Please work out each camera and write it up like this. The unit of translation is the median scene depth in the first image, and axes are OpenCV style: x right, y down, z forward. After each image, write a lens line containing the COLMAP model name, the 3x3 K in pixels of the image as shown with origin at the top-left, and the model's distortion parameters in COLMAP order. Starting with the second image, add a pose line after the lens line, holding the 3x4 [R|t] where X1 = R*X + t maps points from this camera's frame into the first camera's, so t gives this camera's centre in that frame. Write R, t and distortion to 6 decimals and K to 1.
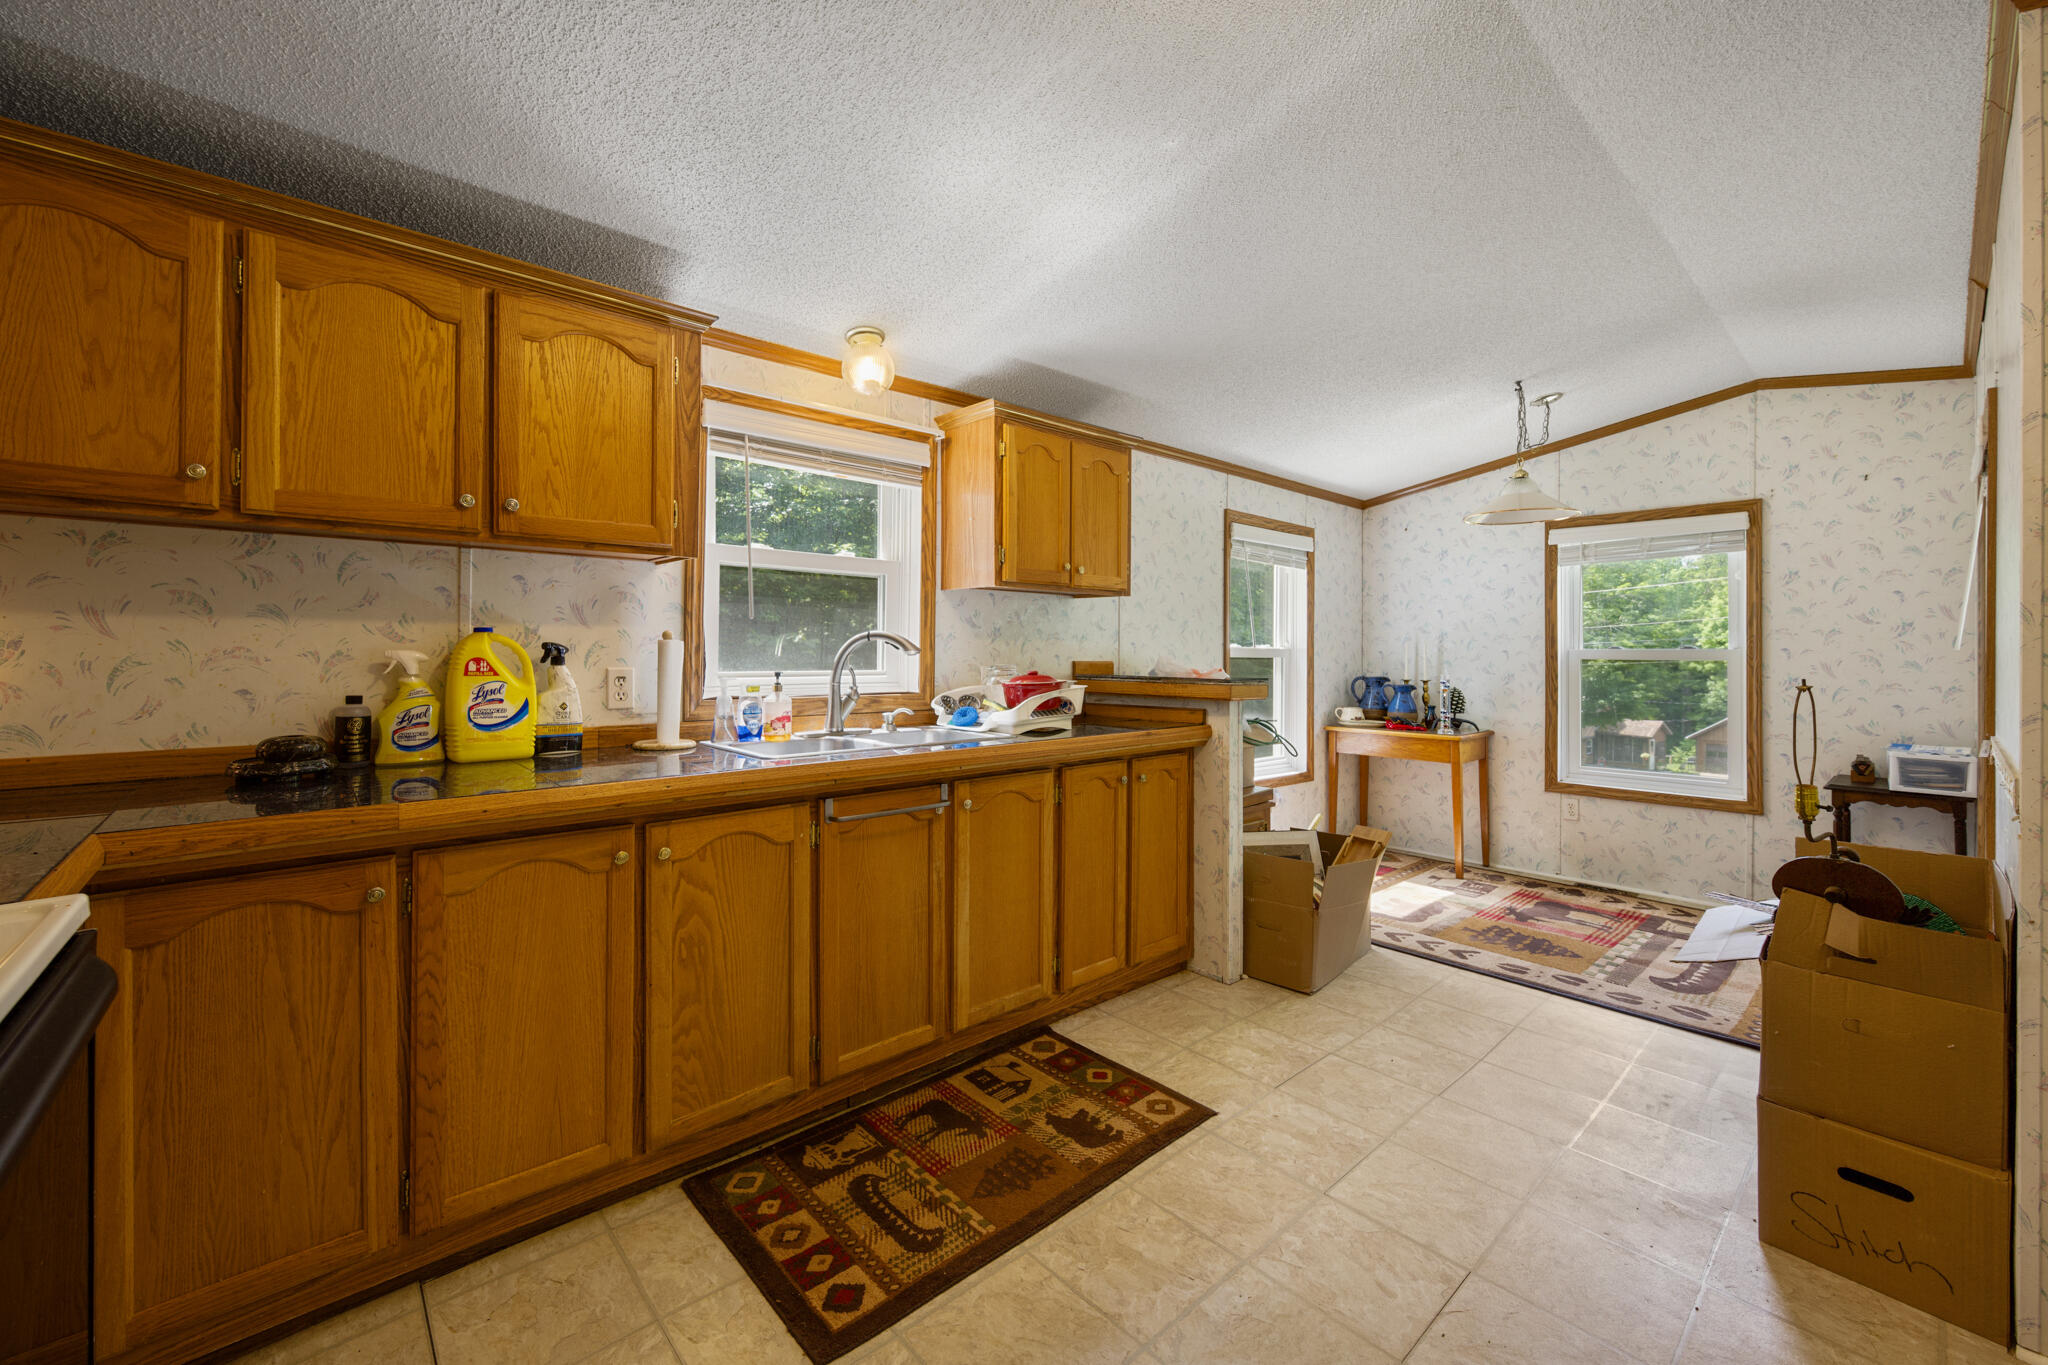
lens RADIAL K [[817.4, 0, 1028.8], [0, 817.4, 651.4], [0, 0, 1]] dist [0.000156, -0.000083]
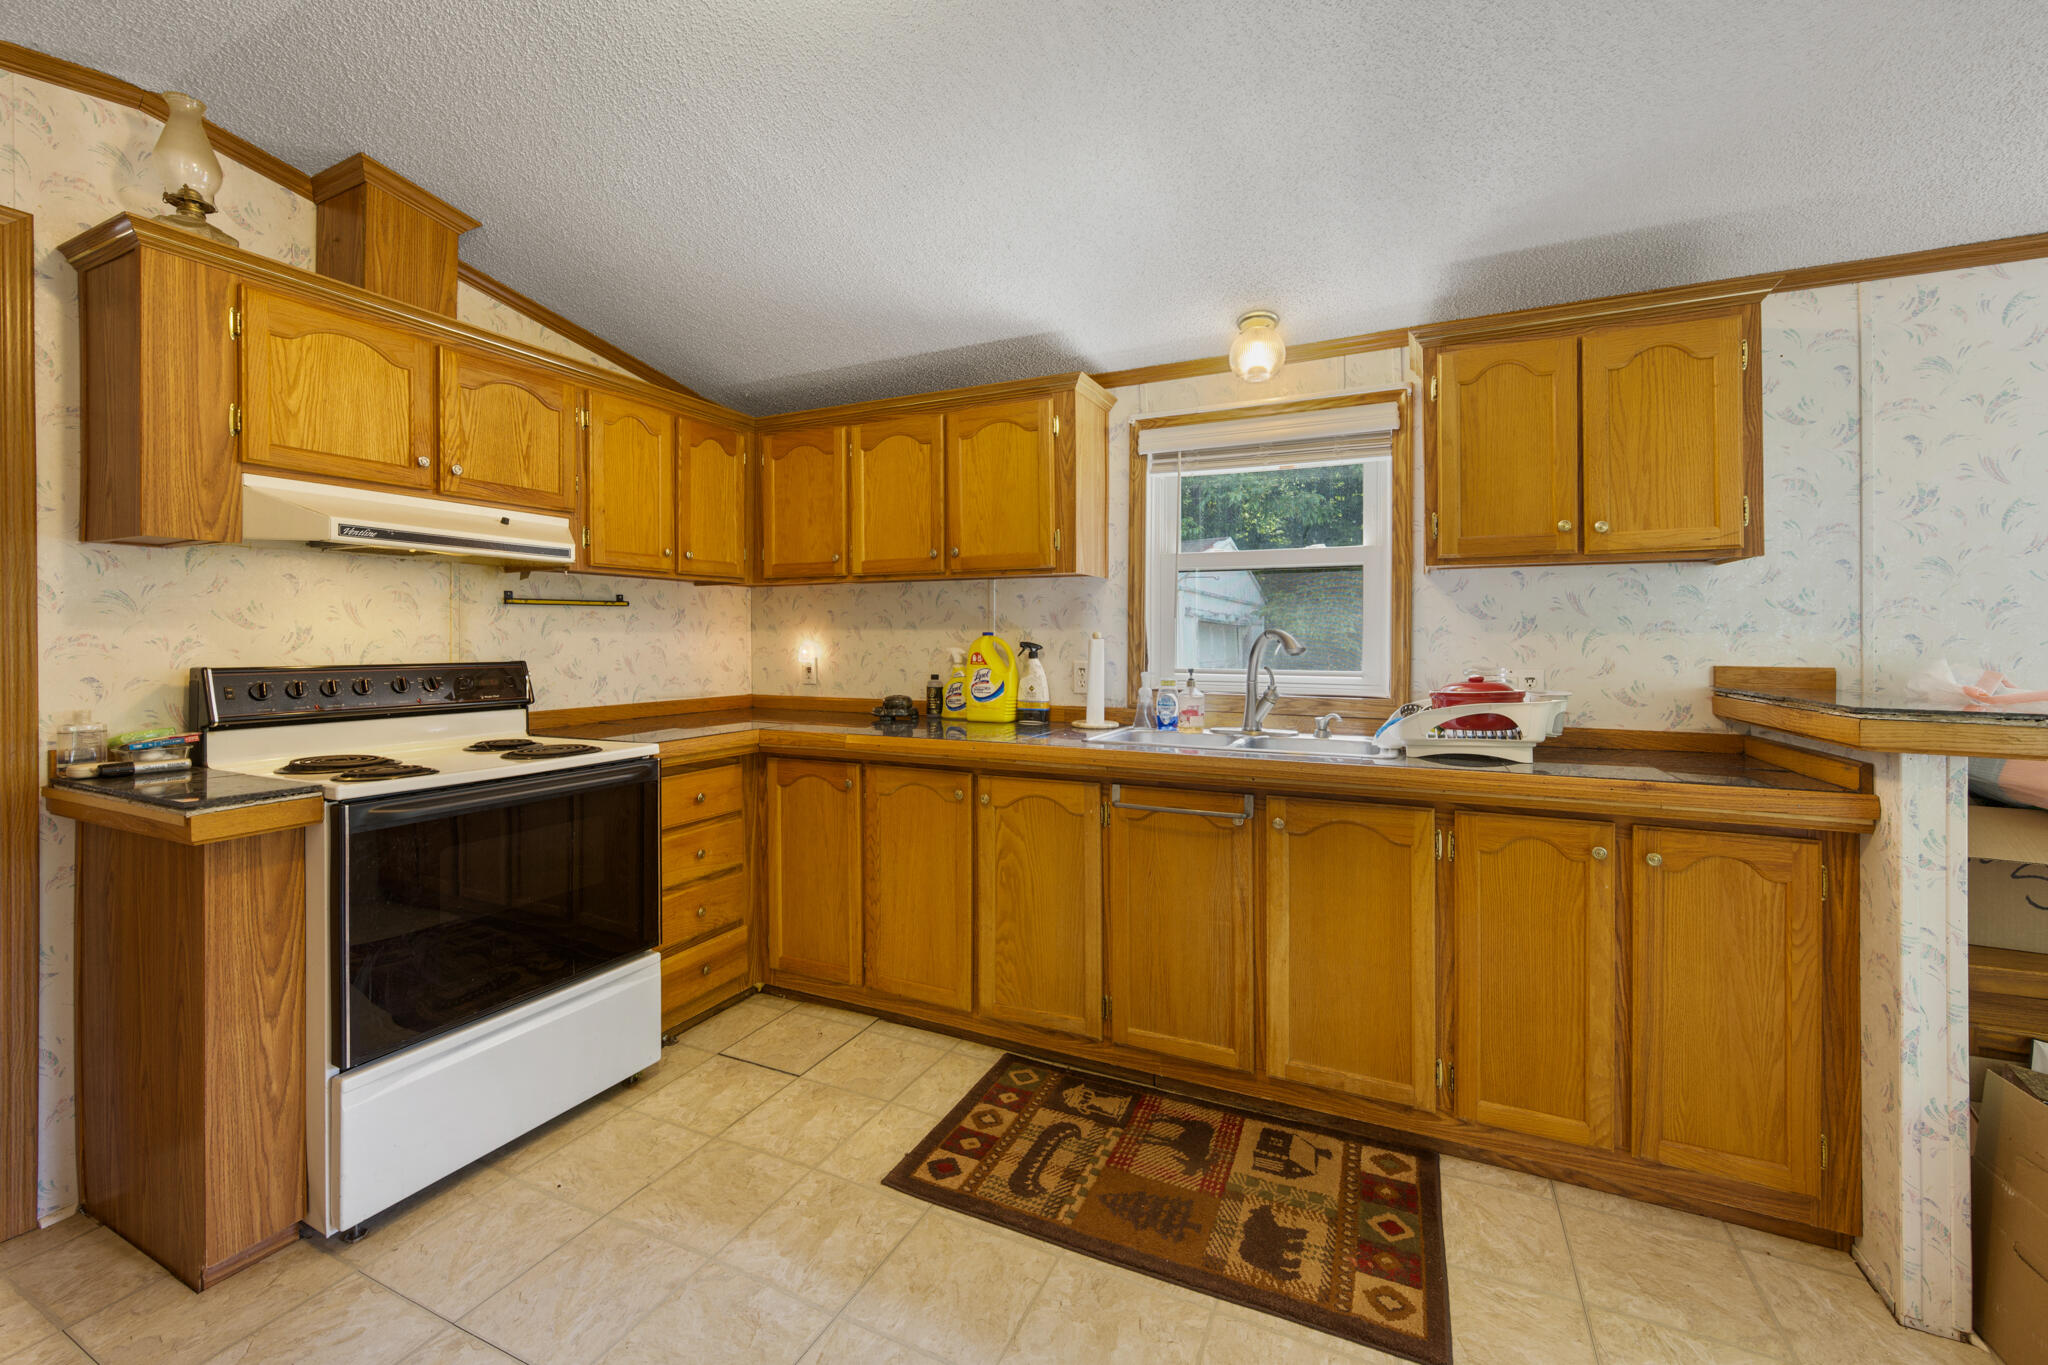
lens RADIAL K [[822.4, 0, 1022.4], [0, 822.4, 645.9], [0, 0, 1]] dist [-0.001070, 0.000151]
pose [[0.390264, 0.000125, -0.920703, 0.485226], [-0.001509, 0.999999, -0.000504, -0.002338], [0.920702, 0.001586, 0.390264, 0.308773]]
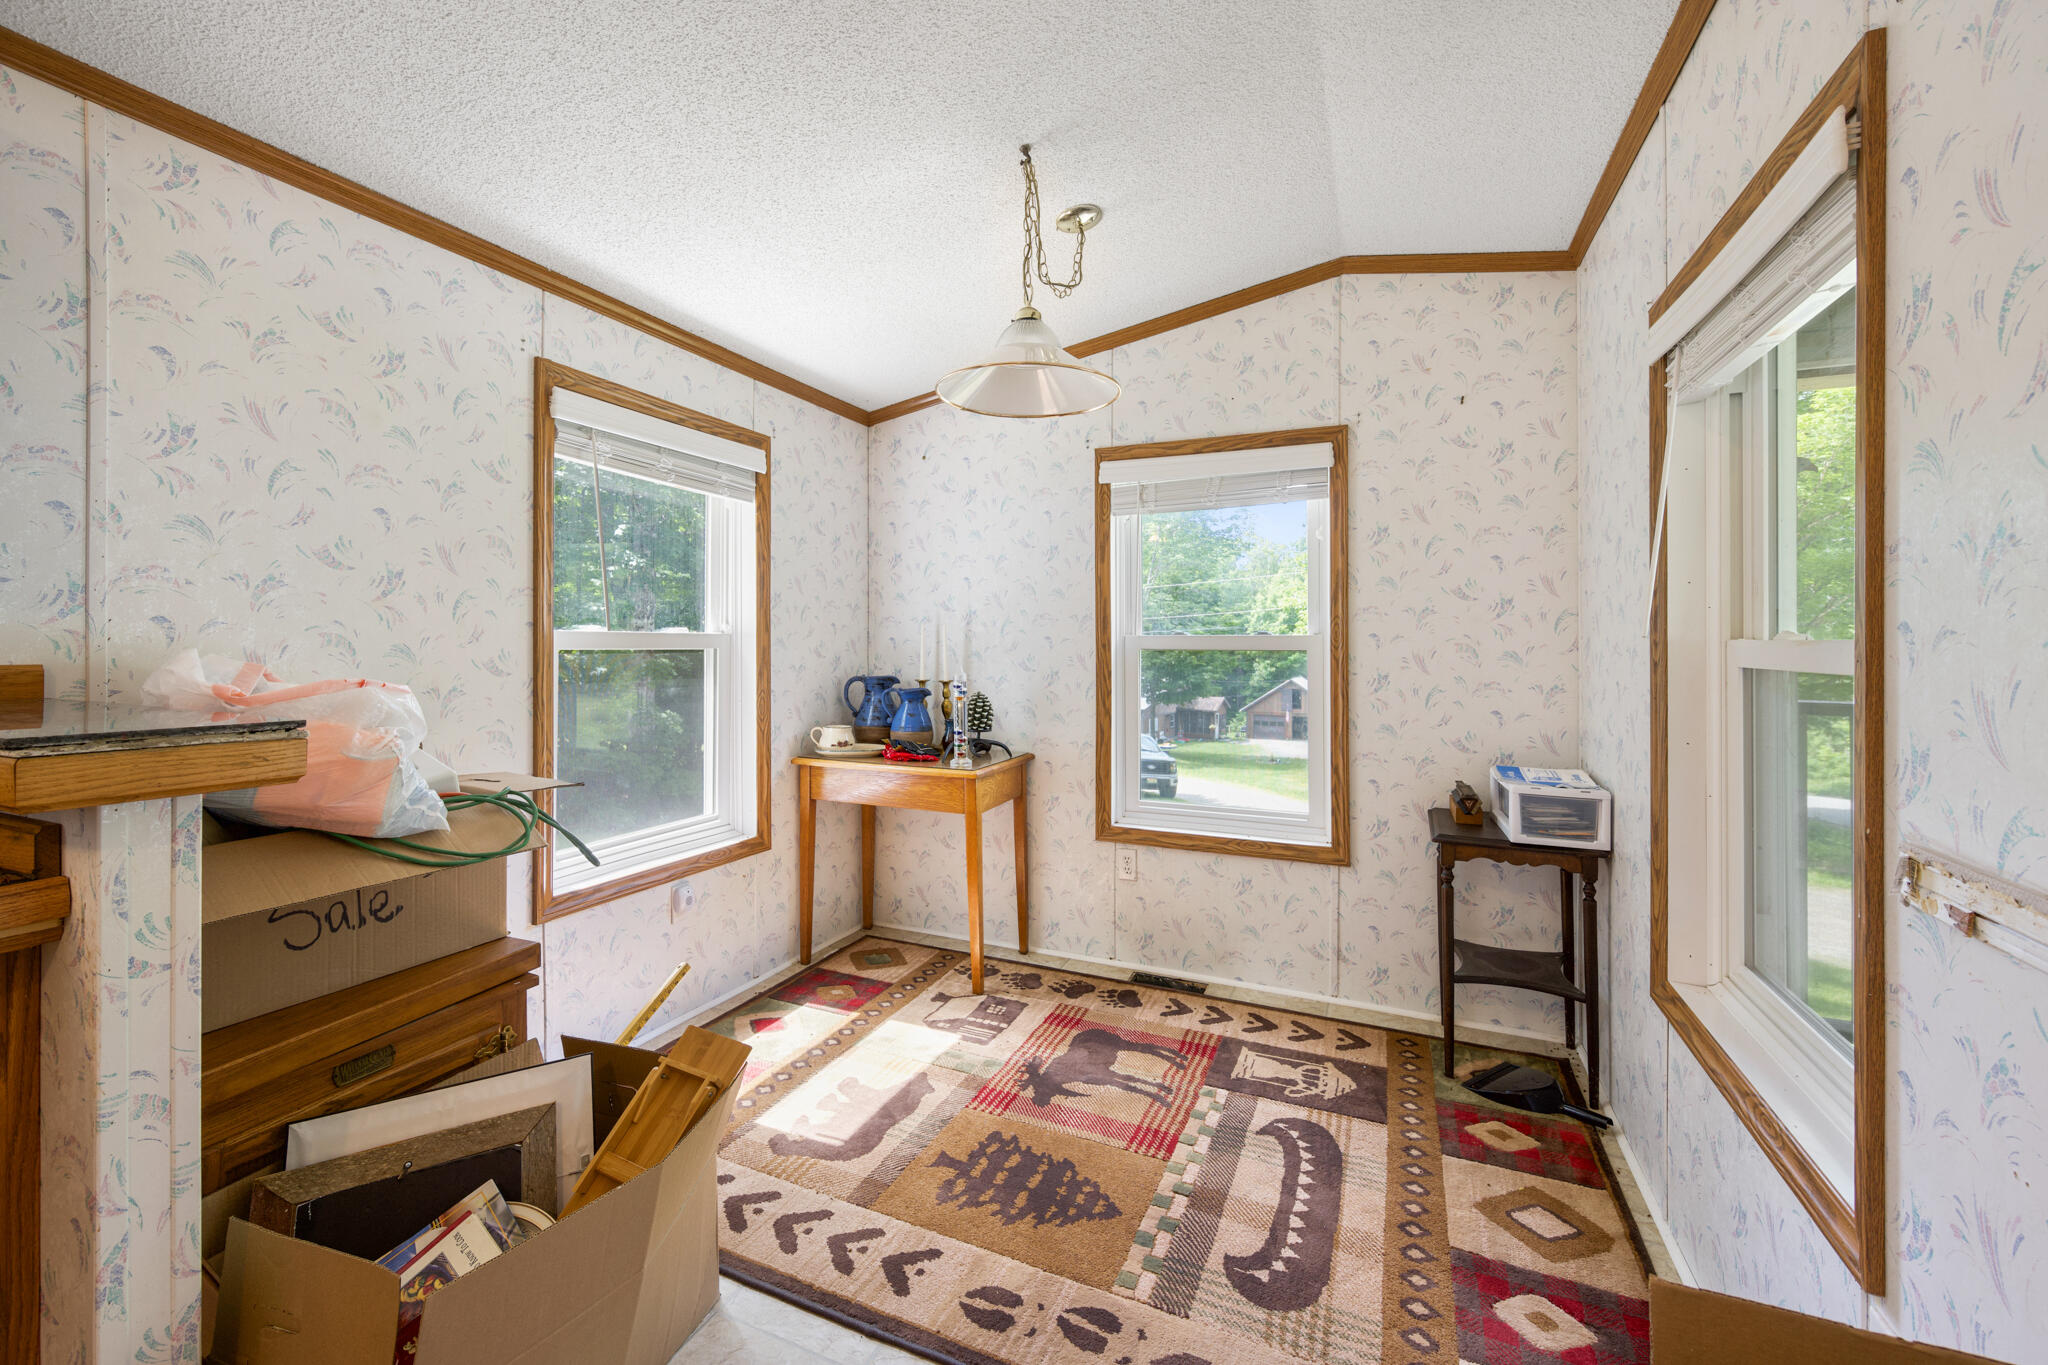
lens RADIAL K [[826.6, 0, 1021.0], [0, 826.6, 632.3], [0, 0, 1]] dist [0.000644, 0.000190]
pose [[0.913477, 0.002695, 0.406880, 0.423627], [0.000082, 0.999977, -0.006808, 0.000018], [-0.406889, 0.006252, 0.913456, 0.566573]]
